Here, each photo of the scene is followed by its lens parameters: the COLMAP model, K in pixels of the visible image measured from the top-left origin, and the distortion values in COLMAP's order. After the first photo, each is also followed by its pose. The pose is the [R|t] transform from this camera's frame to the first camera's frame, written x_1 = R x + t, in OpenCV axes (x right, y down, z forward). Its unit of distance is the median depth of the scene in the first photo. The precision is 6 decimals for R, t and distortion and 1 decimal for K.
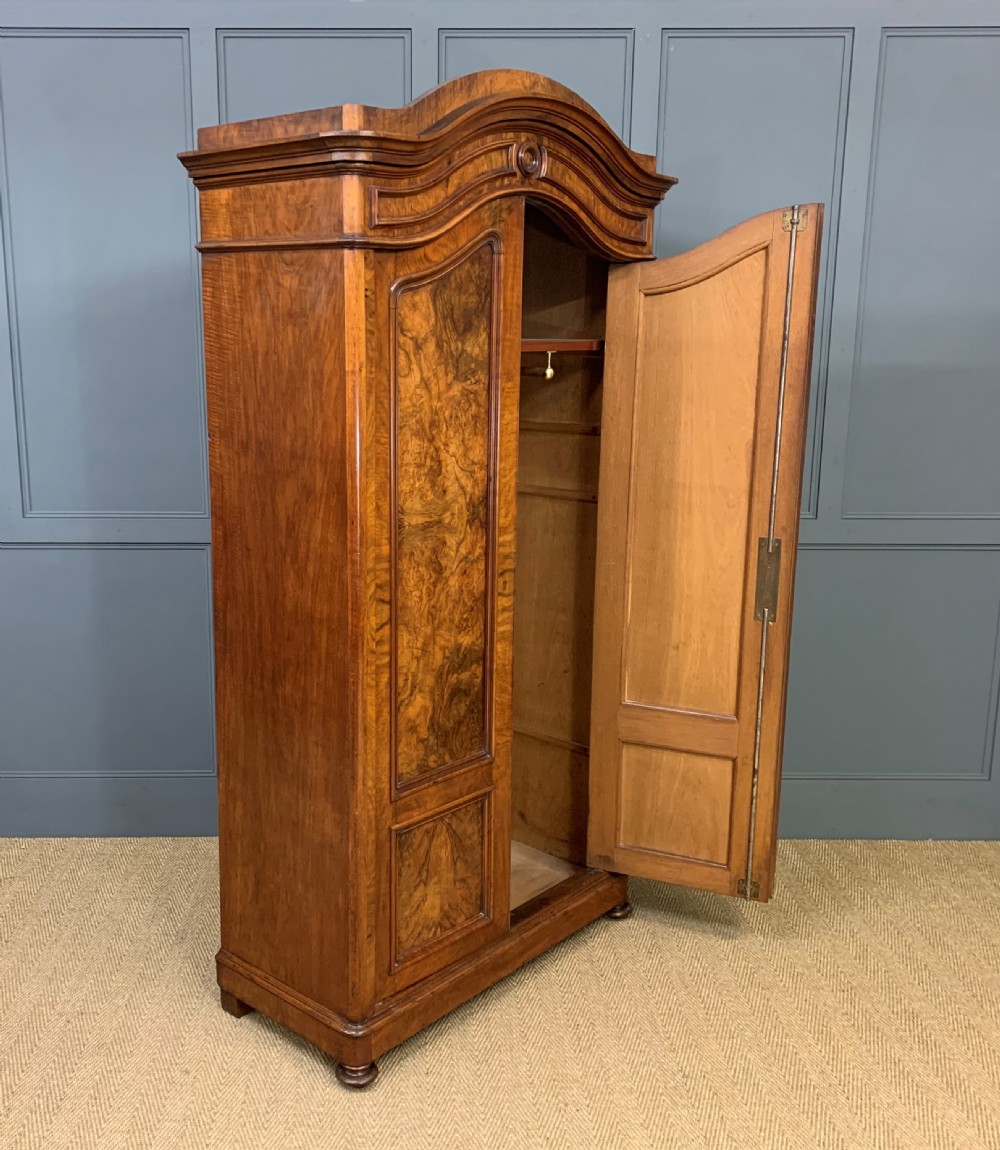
lens RADIAL K [[1195.3, 0, 399.3], [0, 1195.3, 593.4], [0, 0, 1]] dist [0.033693, 0.000000]
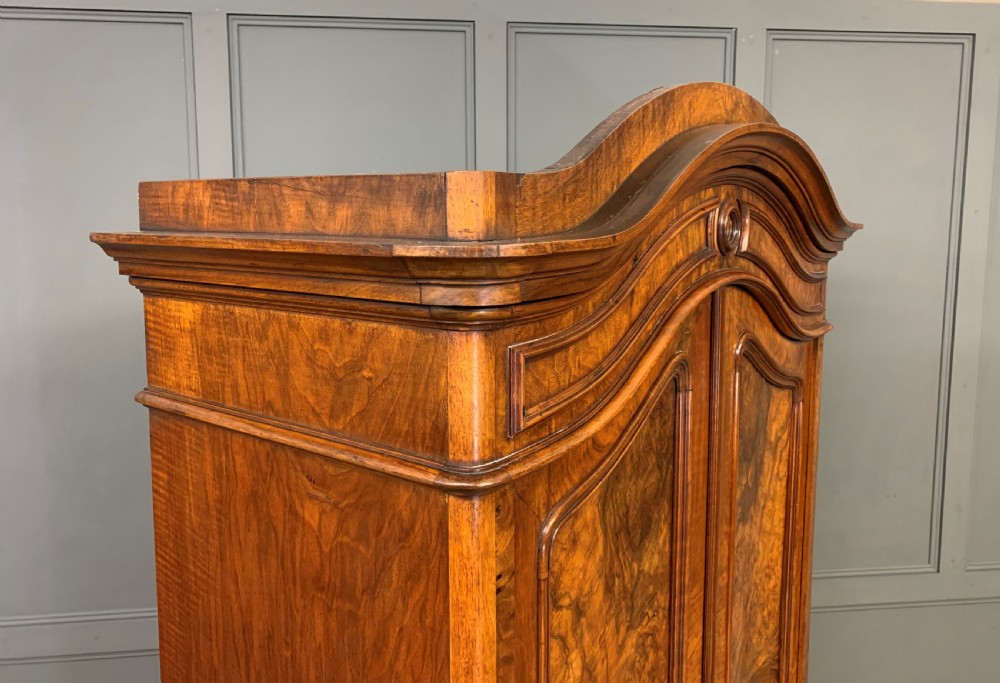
lens RADIAL K [[762.0, 0, 473.9], [0, 762.0, 313.1], [0, 0, 1]] dist [0.062323, -0.045447]
pose [[0.994823, -0.012099, 0.100901, -0.056788], [0.021208, 0.995744, -0.089692, -0.291938], [-0.099386, 0.091368, 0.990845, 0.649596]]
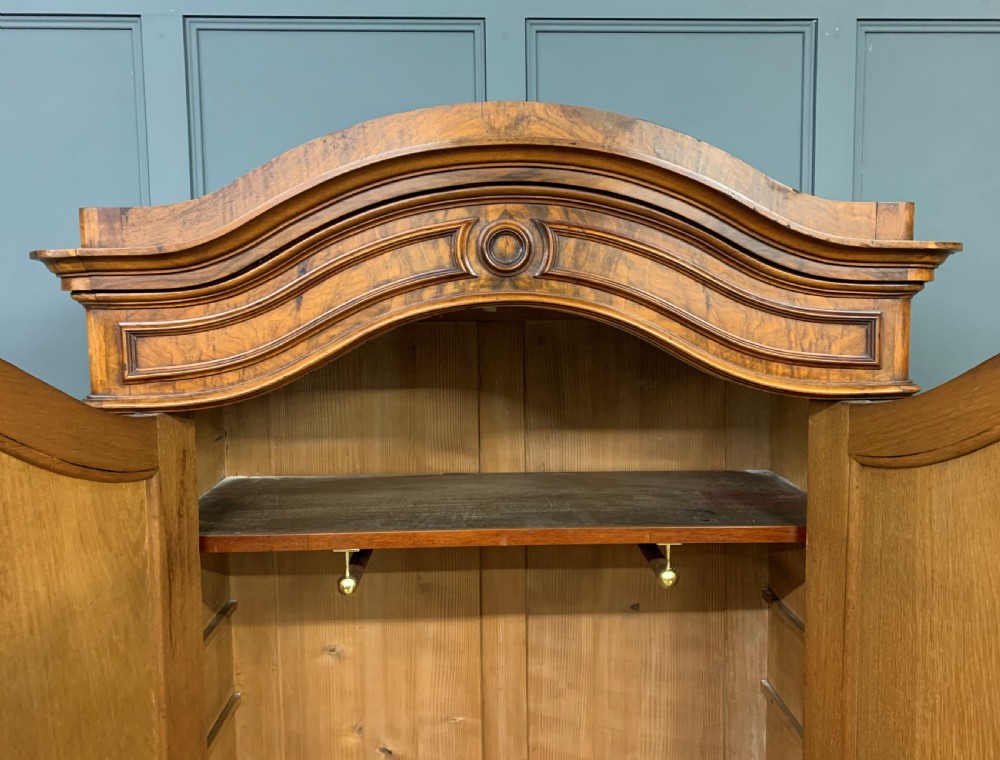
lens RADIAL K [[757.0, 0, 502.4], [0, 757.0, 359.6], [0, 0, 1]] dist [0.047328, -0.028210]
pose [[0.723060, 0.046890, -0.689192, 0.368518], [-0.143959, 0.986017, -0.083948, -0.280035], [0.675618, 0.159915, 0.719700, 0.751792]]
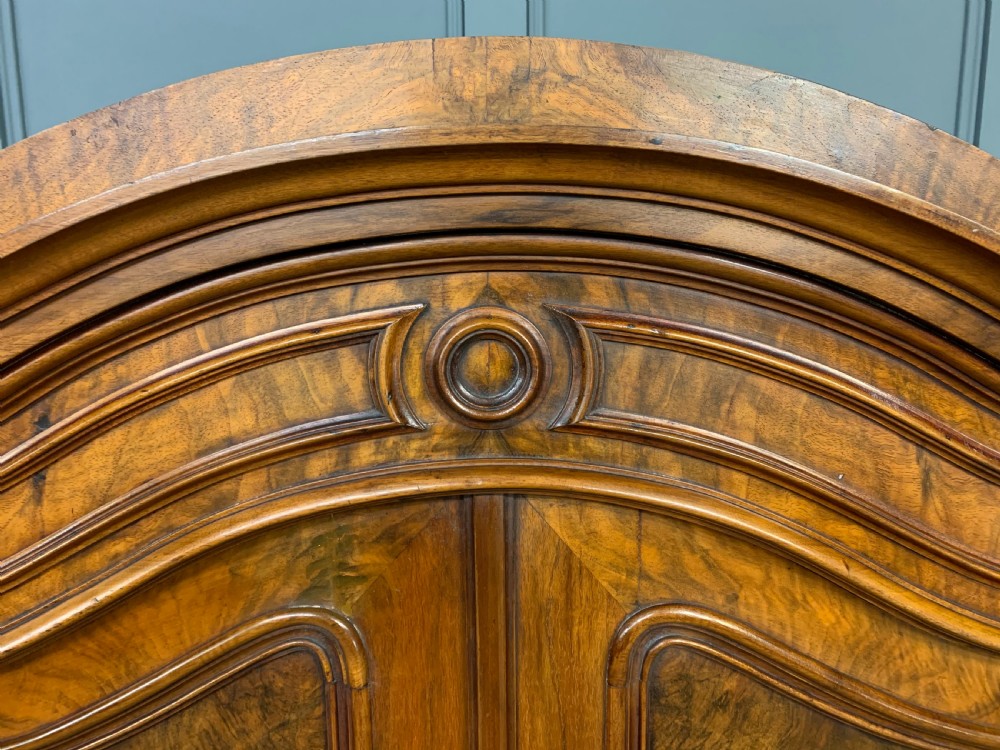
lens RADIAL K [[752.0, 0, 478.9], [0, 752.0, 360.4], [0, 0, 1]] dist [0.019059, -0.030662]
pose [[0.706928, 0.102192, -0.699864, 0.224781], [-0.149280, 0.988774, -0.006409, -0.366711], [0.691353, 0.109006, 0.714247, 0.892212]]
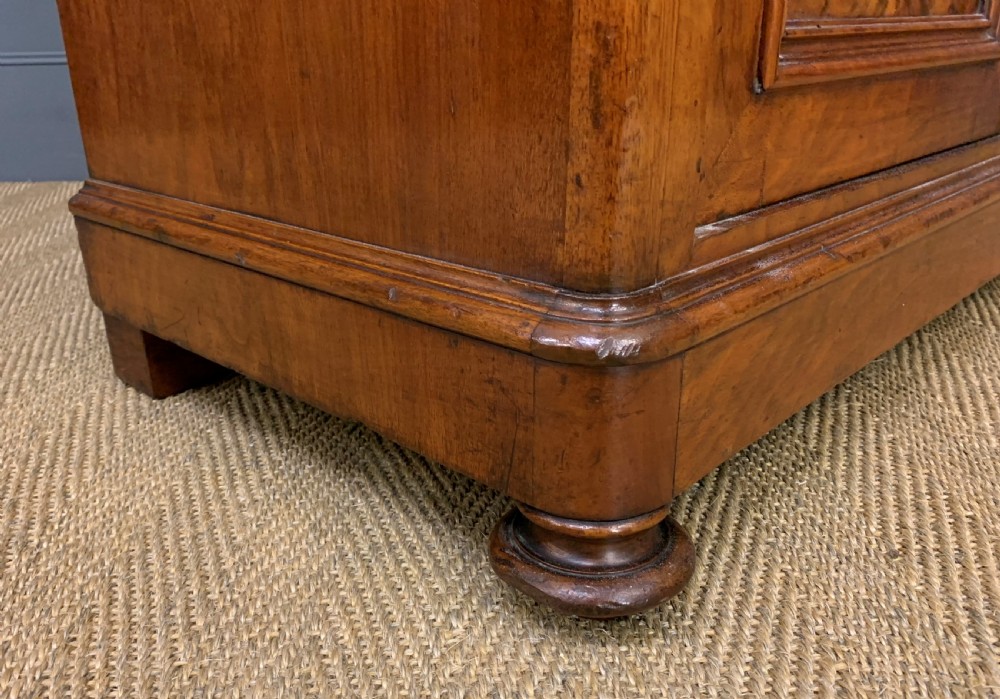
lens RADIAL K [[833.3, 0, 466.1], [0, 833.3, 417.0], [0, 0, 1]] dist [0.023504, -0.042799]
pose [[0.999783, -0.016869, -0.012210, -0.057901], [0.019004, 0.978832, 0.203780, 0.359756], [0.008514, -0.203968, 0.978941, 0.896239]]
